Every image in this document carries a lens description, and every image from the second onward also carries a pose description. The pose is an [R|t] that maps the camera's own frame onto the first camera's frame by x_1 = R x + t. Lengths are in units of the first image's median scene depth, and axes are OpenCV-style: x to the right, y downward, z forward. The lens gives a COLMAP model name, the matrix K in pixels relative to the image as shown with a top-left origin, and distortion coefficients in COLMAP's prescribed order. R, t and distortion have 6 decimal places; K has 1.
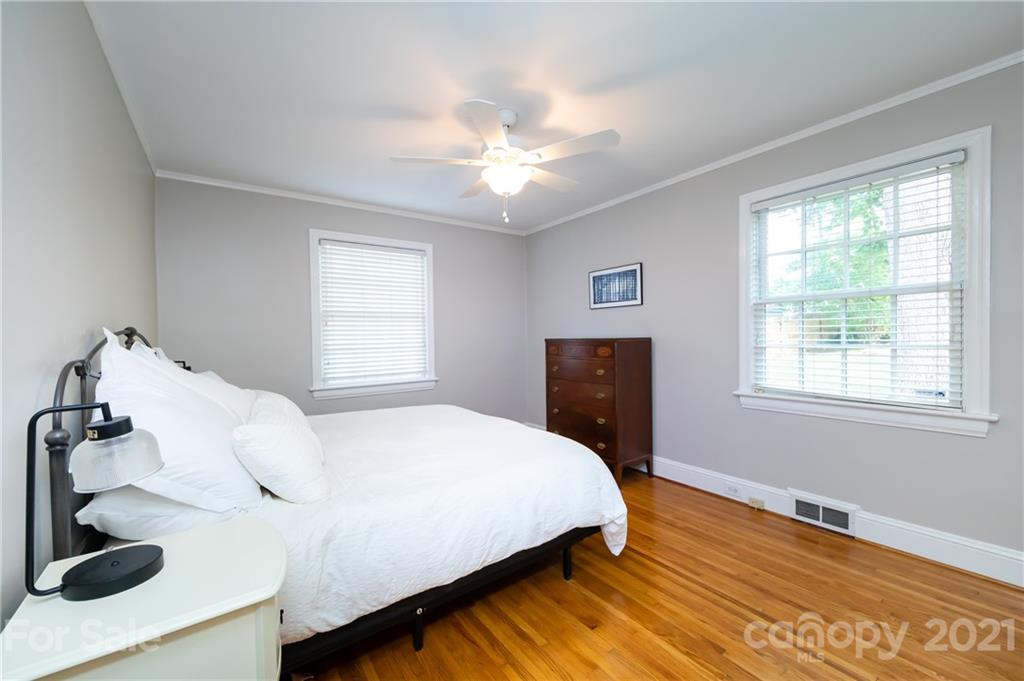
lens RADIAL K [[408.1, 0, 511.8], [0, 408.1, 341.7], [0, 0, 1]] dist [0.000246, -0.000078]
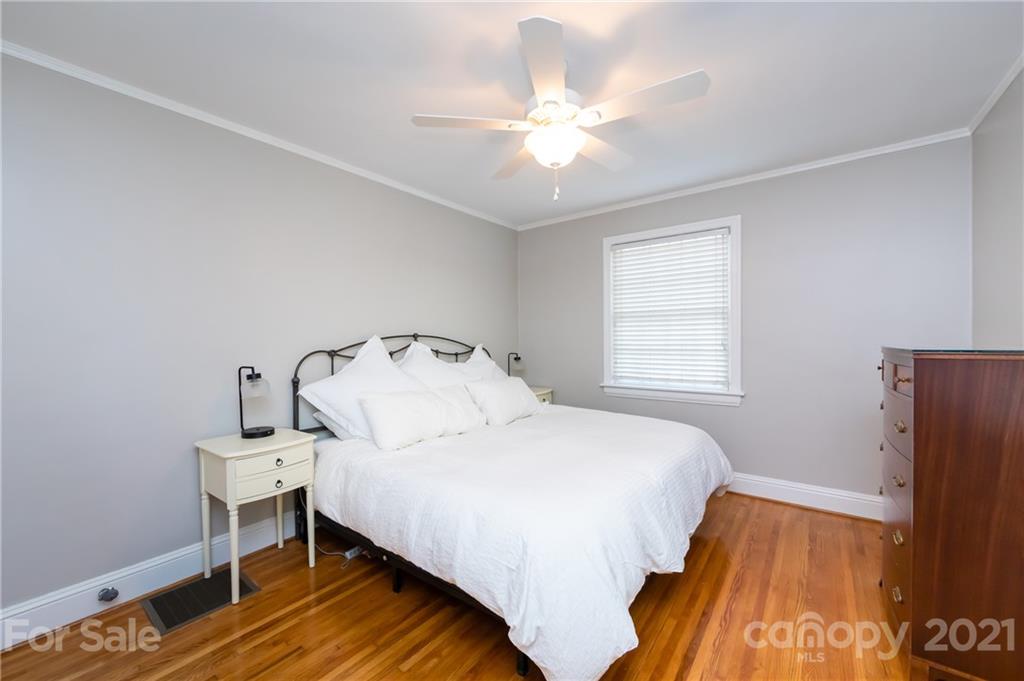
lens RADIAL K [[408.1, 0, 511.8], [0, 408.1, 341.7], [0, 0, 1]] dist [0.000246, -0.000078]
pose [[0.287068, 0.023901, -0.957612, 0.480768], [-0.011083, 0.999705, 0.021629, -0.020091], [0.957846, 0.004404, 0.287248, 0.446806]]
